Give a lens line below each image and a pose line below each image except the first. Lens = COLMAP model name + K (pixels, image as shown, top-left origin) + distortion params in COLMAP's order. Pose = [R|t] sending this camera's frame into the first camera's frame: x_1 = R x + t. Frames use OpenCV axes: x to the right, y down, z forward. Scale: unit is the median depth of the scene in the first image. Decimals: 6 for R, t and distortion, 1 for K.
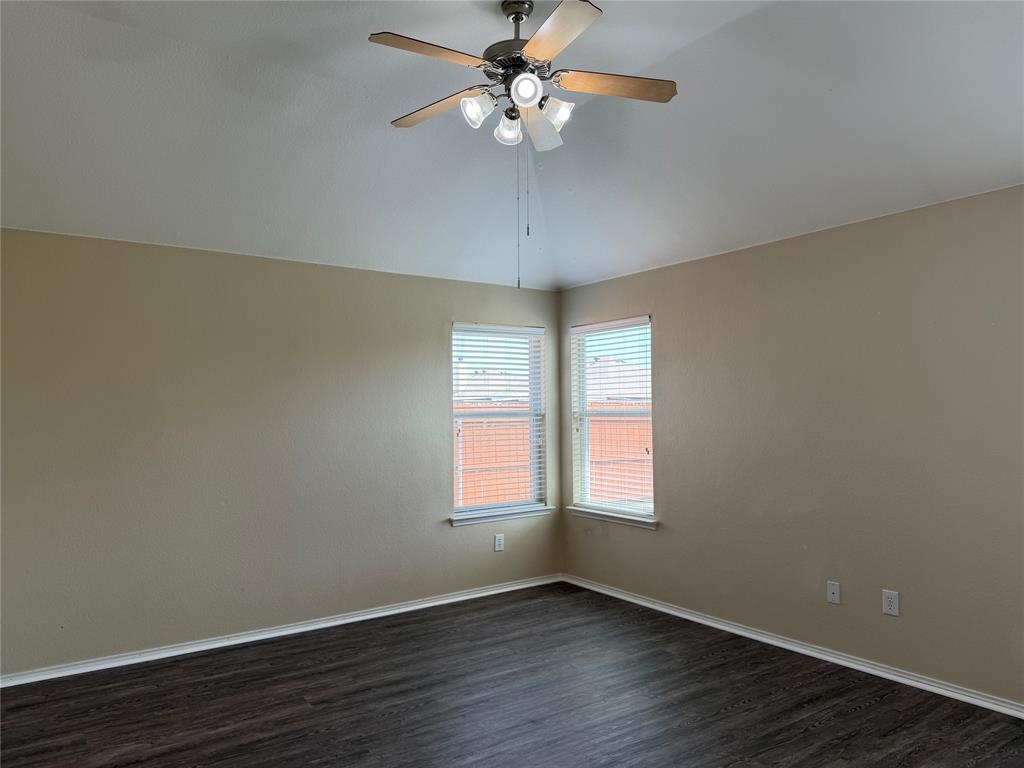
lens RADIAL K [[726.5, 0, 509.1], [0, 726.5, 385.5], [0, 0, 1]] dist [0.125425, -0.119879]
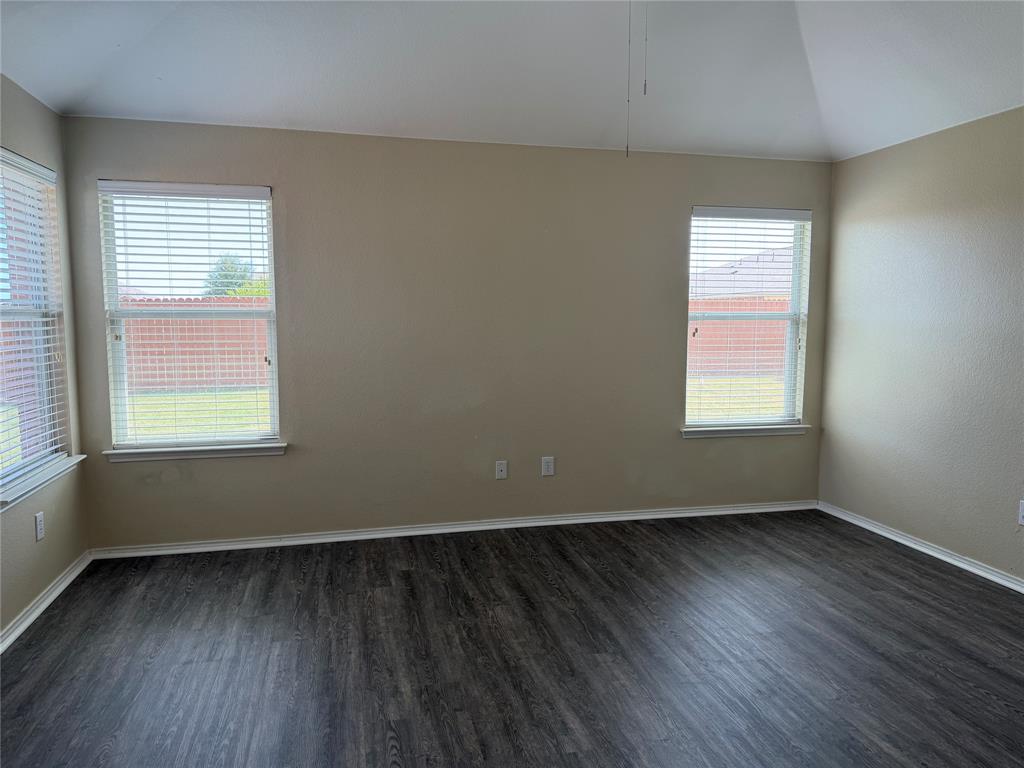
lens RADIAL K [[726.5, 0, 509.1], [0, 726.5, 385.5], [0, 0, 1]] dist [0.125425, -0.119879]
pose [[0.368509, -0.079128, 0.926250, -0.542106], [-0.037178, 0.994319, 0.099735, 0.029592], [-0.928880, -0.071189, 0.363474, 0.527657]]
